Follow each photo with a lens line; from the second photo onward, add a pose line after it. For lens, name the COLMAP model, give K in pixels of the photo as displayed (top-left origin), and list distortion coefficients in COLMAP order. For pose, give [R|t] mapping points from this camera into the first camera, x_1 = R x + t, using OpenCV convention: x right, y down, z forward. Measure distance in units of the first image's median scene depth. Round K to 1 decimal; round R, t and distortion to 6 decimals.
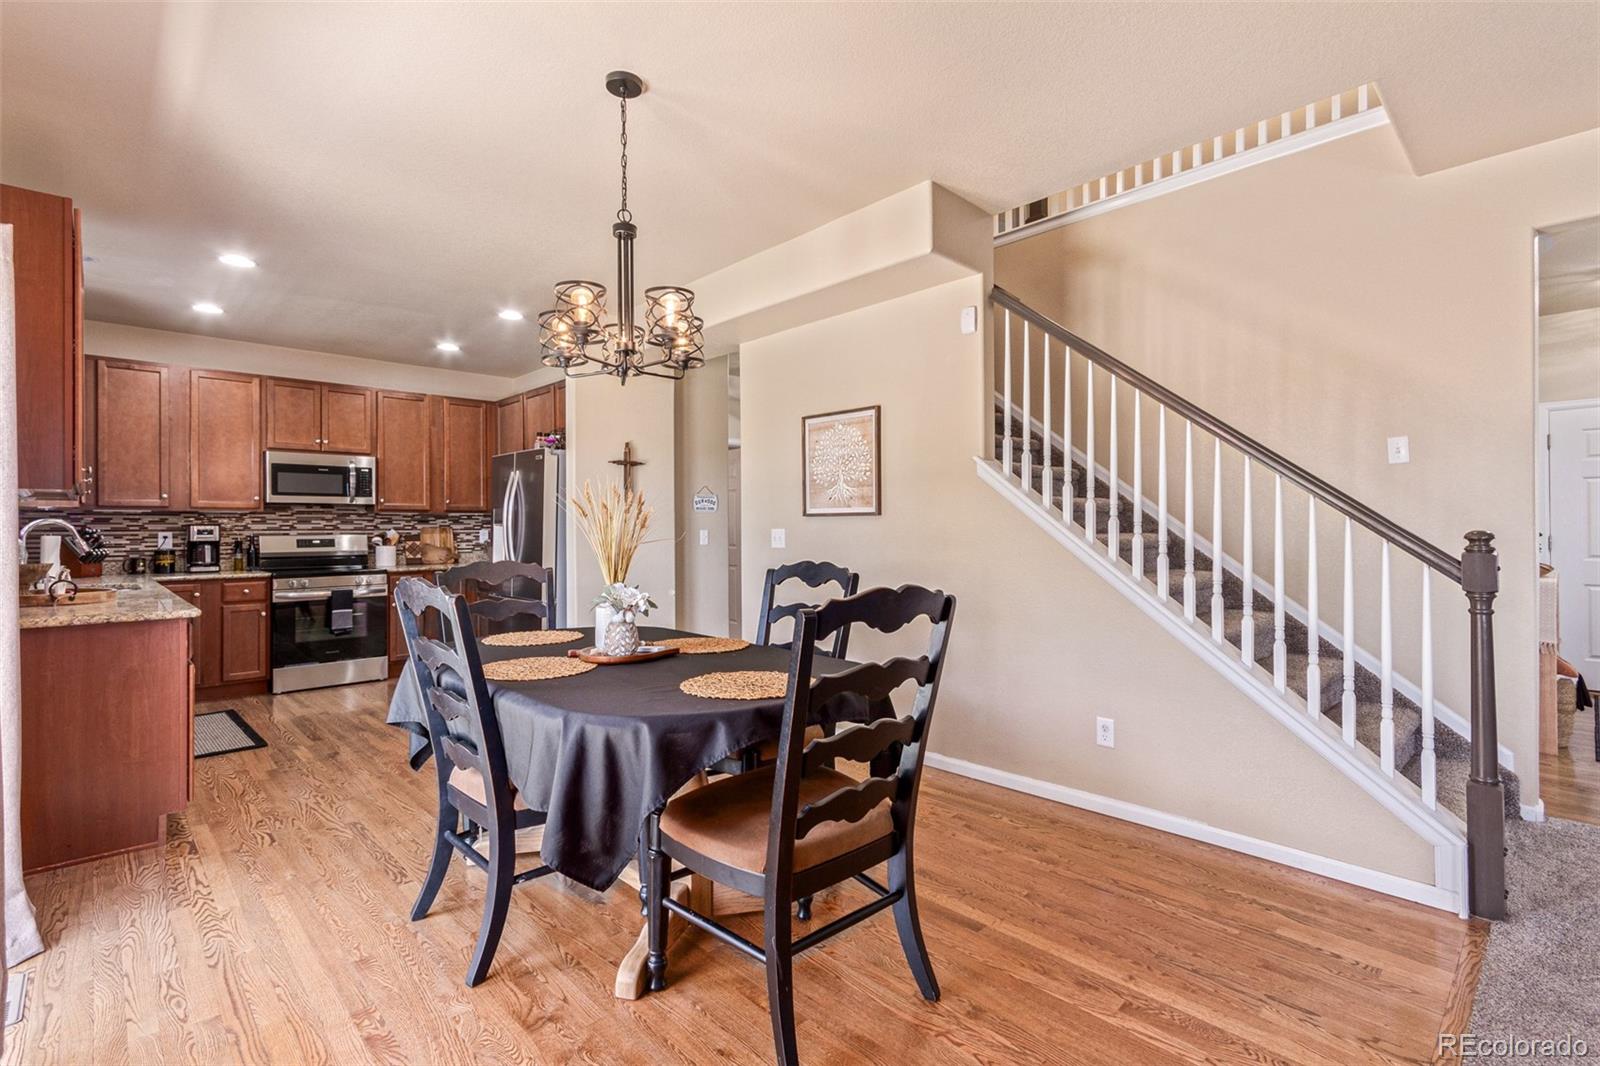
lens RADIAL K [[741.7, 0, 807.5], [0, 741.7, 526.8], [0, 0, 1]] dist [0.009191, -0.000122]
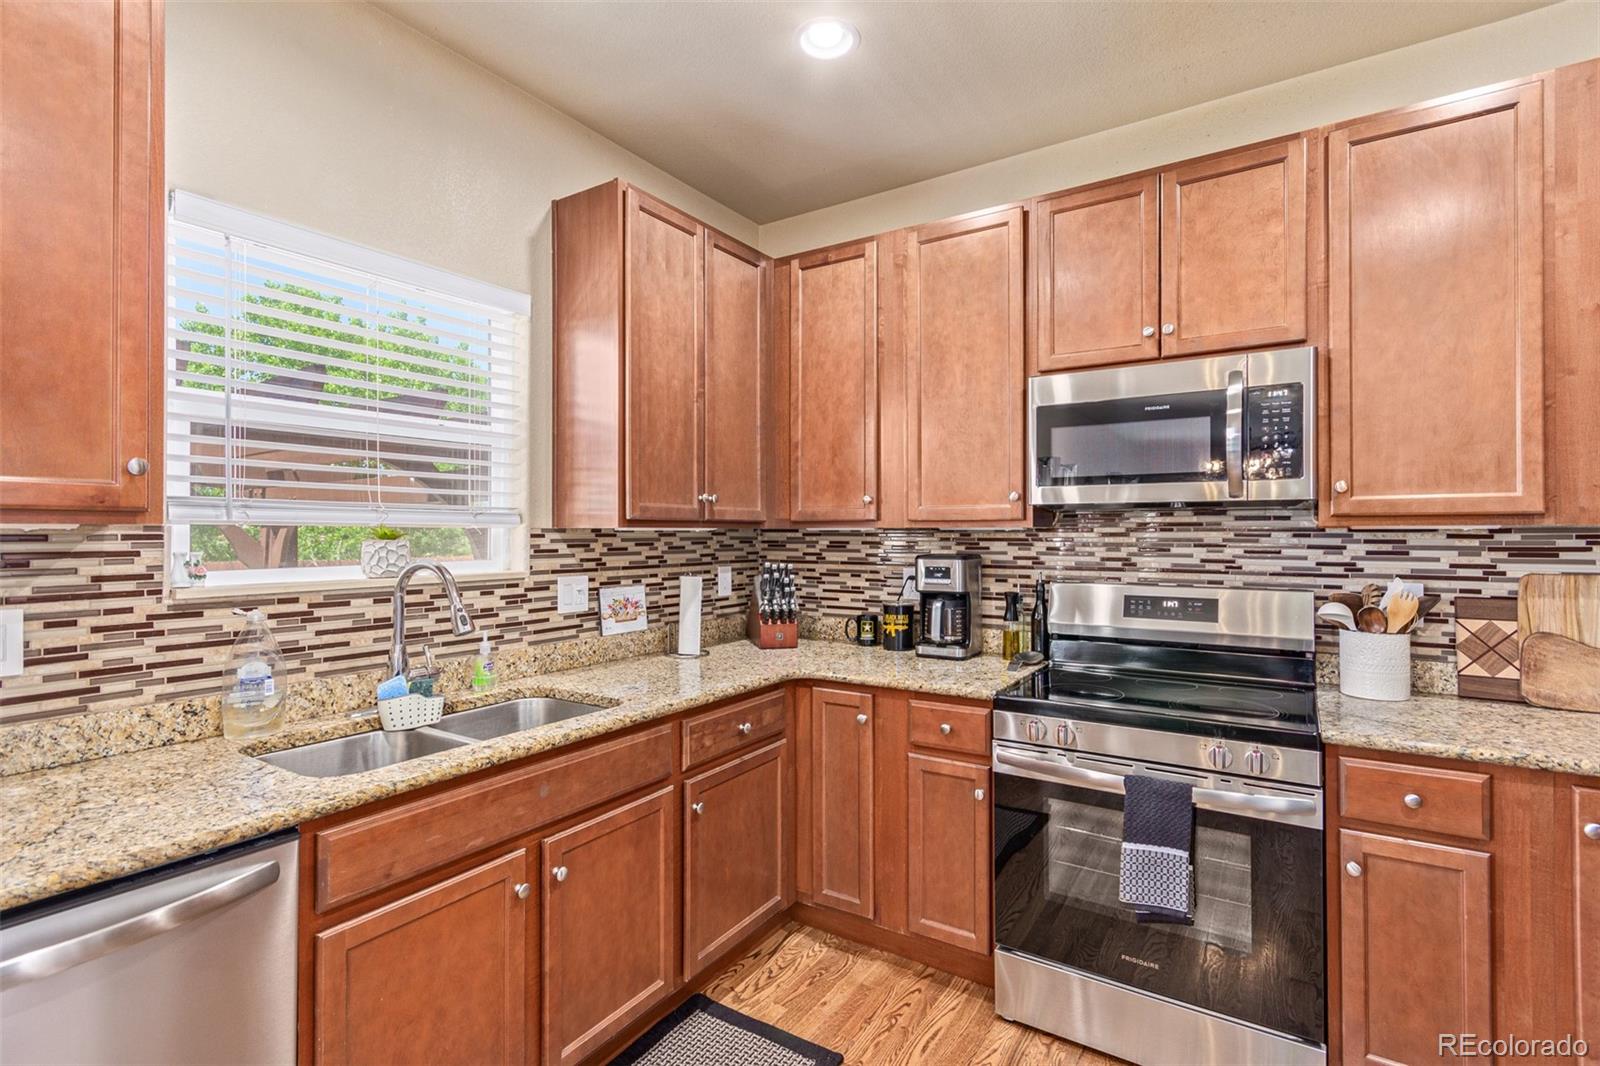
lens RADIAL K [[753.1, 0, 811.0], [0, 753.1, 528.7], [0, 0, 1]] dist [0.003331, 0.001861]
pose [[0.230700, 0.001402, -0.973024, -0.351544], [0.001794, 0.999997, 0.001866, -0.020770], [0.973023, -0.002176, 0.230696, 0.784751]]
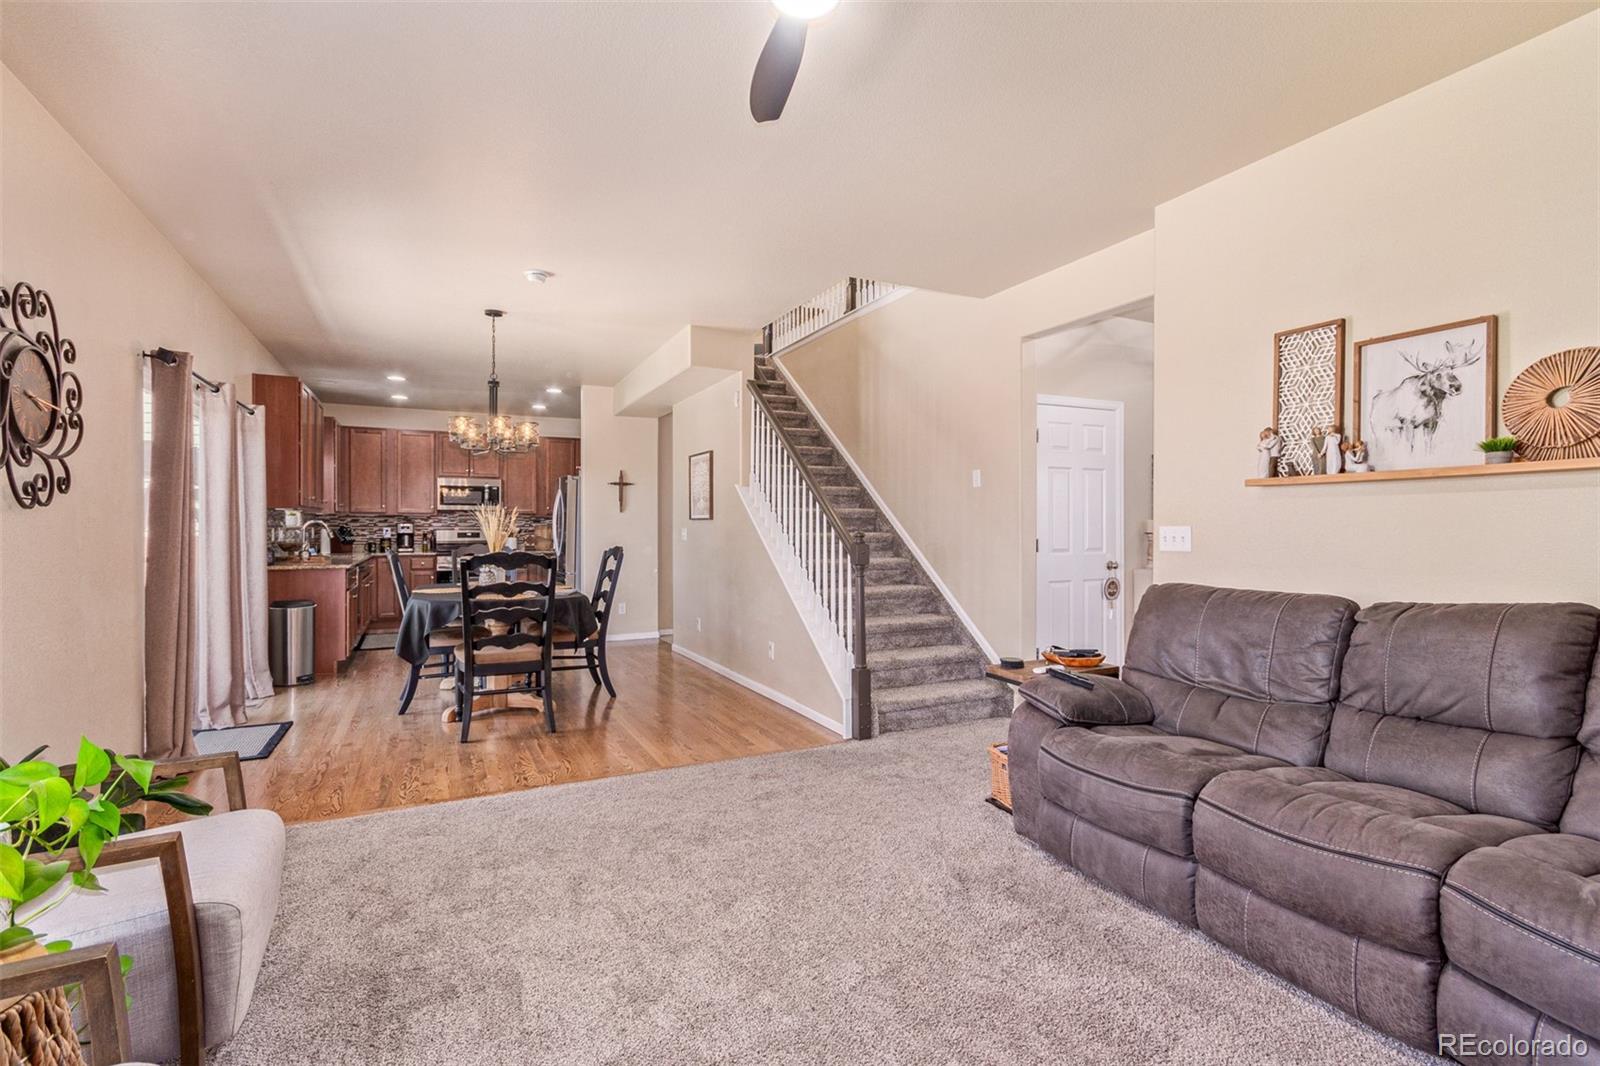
lens RADIAL K [[753.1, 0, 809.4], [0, 753.1, 528.6], [0, 0, 1]] dist [0.003331, 0.001861]
pose [[0.954432, 0.006722, -0.298353, 0.536549], [-0.005243, 0.999970, 0.005757, -0.004876], [0.298382, -0.003930, 0.954438, -0.325793]]
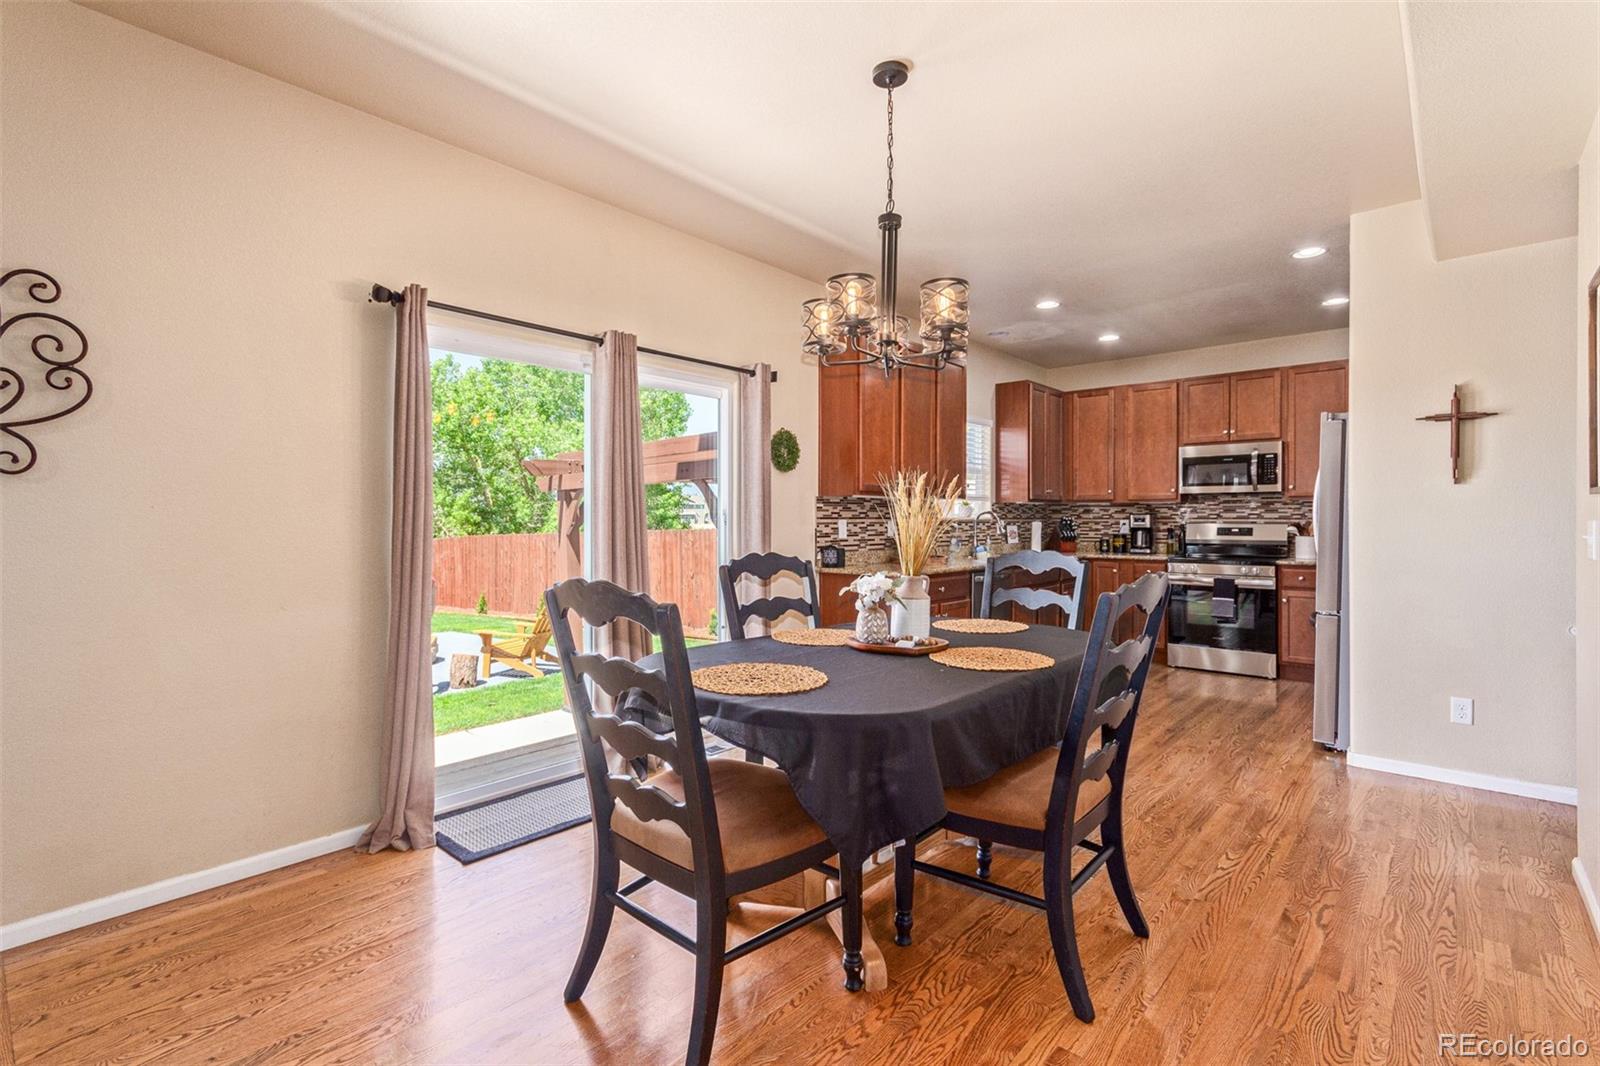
lens RADIAL K [[741.7, 0, 806.1], [0, 741.7, 524.3], [0, 0, 1]] dist [0.009191, -0.000122]
pose [[0.084174, 0.011702, -0.996382, 0.328053], [0.002137, 0.999927, 0.011924, -0.001430], [0.996449, -0.003133, 0.084143, 0.351595]]
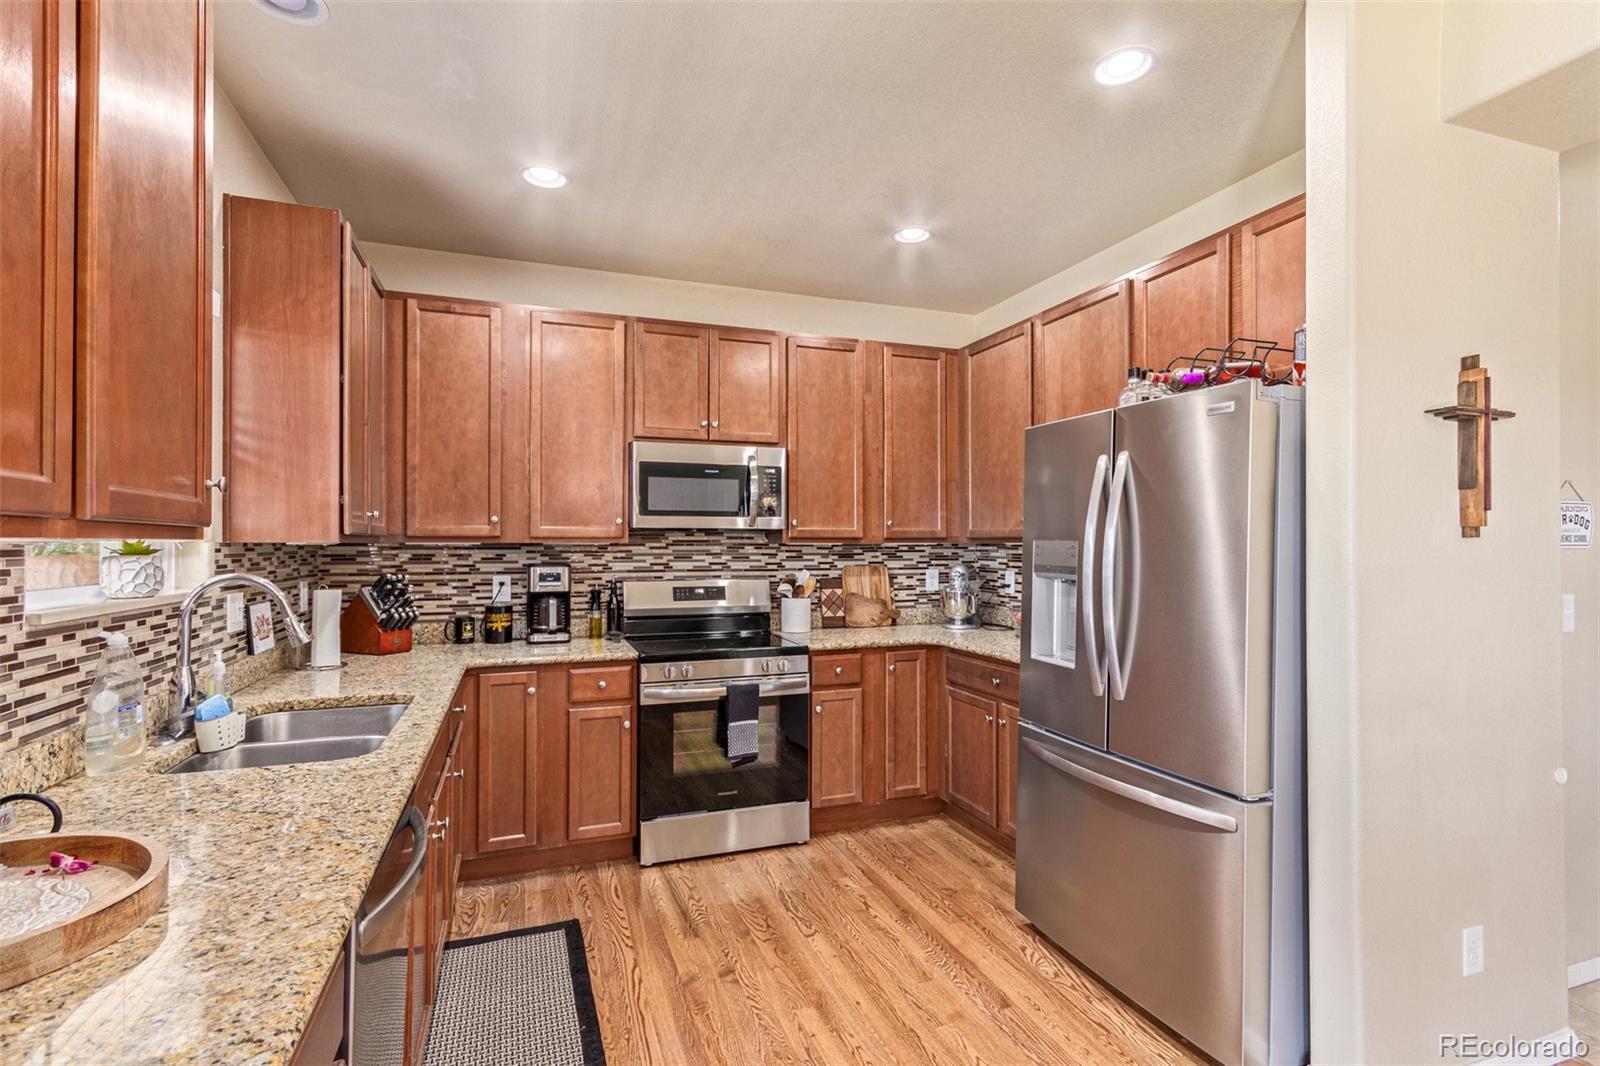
lens RADIAL K [[753.1, 0, 803.4], [0, 753.1, 541.9], [0, 0, 1]] dist [0.003331, 0.001861]
pose [[0.915513, 0.003987, -0.402269, -0.356596], [-0.004127, 0.999991, 0.000518, -0.022173], [0.402267, 0.001186, 0.915521, 0.500987]]
